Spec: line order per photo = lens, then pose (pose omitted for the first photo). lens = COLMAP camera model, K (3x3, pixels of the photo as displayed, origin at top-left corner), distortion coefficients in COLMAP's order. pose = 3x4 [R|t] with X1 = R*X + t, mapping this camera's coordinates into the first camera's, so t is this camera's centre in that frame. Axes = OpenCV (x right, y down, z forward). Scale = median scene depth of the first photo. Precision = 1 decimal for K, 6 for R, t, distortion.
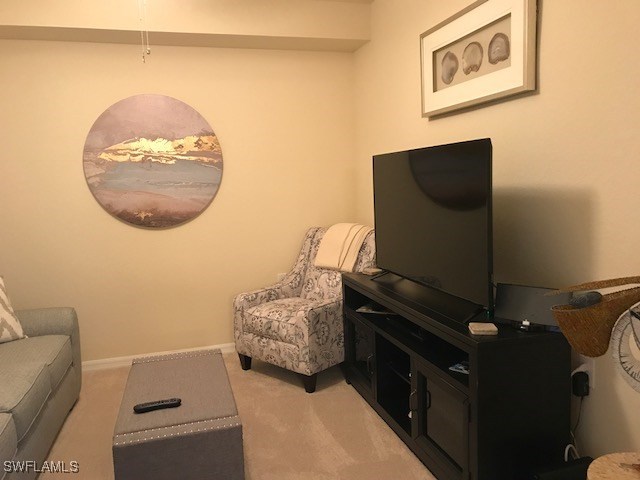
lens RADIAL K [[522.9, 0, 320.0], [0, 522.9, 235.2], [0, 0, 1]] dist [0.056851, -0.056986]
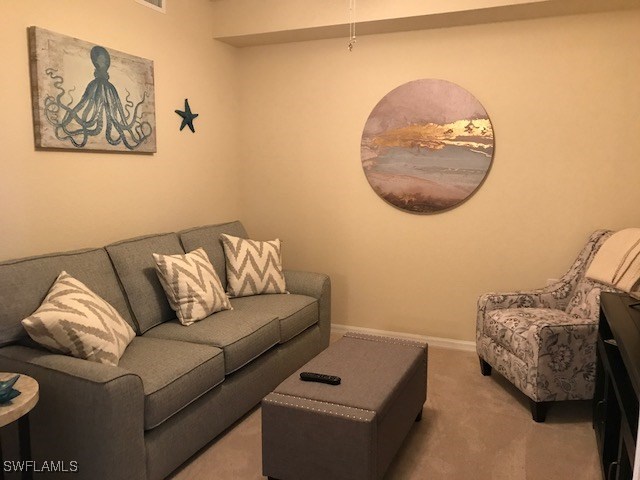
lens RADIAL K [[522.9, 0, 319.2], [0, 522.9, 240.7], [0, 0, 1]] dist [0.056851, -0.056986]
pose [[0.776275, 0.127594, -0.617346, 0.179144], [-0.101185, 0.991824, 0.077758, -0.020477], [0.622220, 0.002105, 0.782839, 0.096076]]
